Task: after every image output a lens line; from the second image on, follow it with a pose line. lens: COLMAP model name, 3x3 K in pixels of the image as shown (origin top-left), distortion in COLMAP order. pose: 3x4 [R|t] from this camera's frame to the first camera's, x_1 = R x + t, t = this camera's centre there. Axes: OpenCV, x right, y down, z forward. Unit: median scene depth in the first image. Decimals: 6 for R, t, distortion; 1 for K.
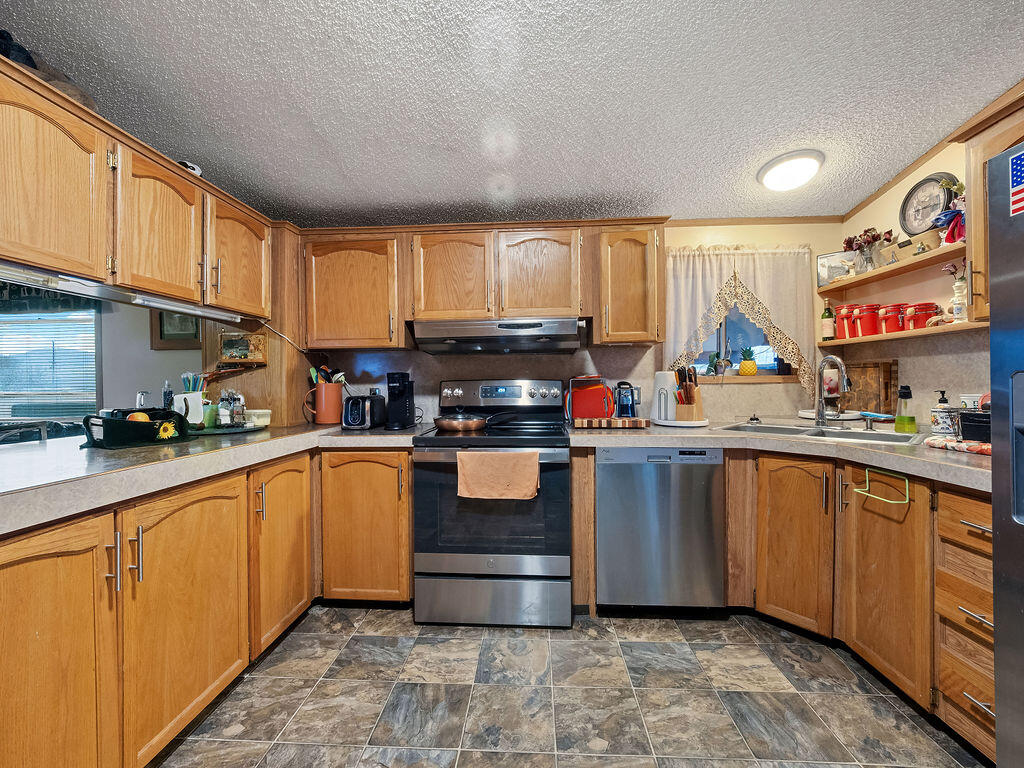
lens RADIAL K [[433.8, 0, 517.3], [0, 433.8, 382.3], [0, 0, 1]] dist [-0.001543, -0.000157]
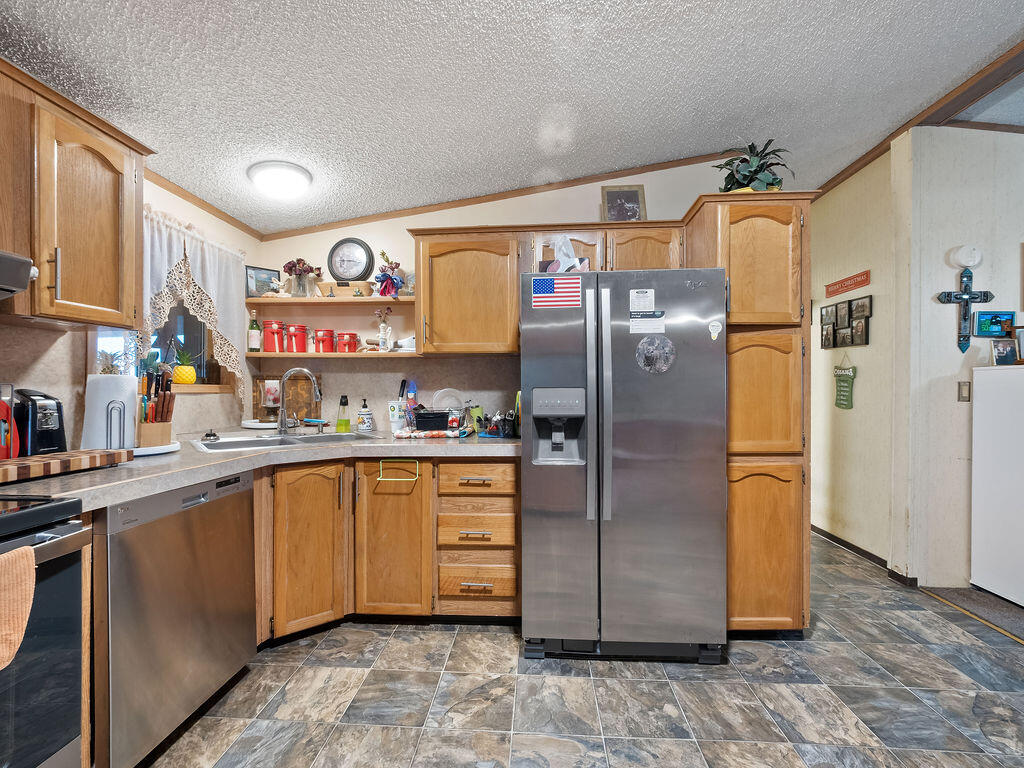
lens RADIAL K [[433.8, 0, 511.0], [0, 433.8, 390.7], [0, 0, 1]] dist [-0.001543, -0.000157]
pose [[0.031025, 0.010206, 0.999467, -0.375342], [-0.001856, 0.999947, -0.010153, 0.006027], [-0.999517, -0.001540, 0.031042, 0.483989]]
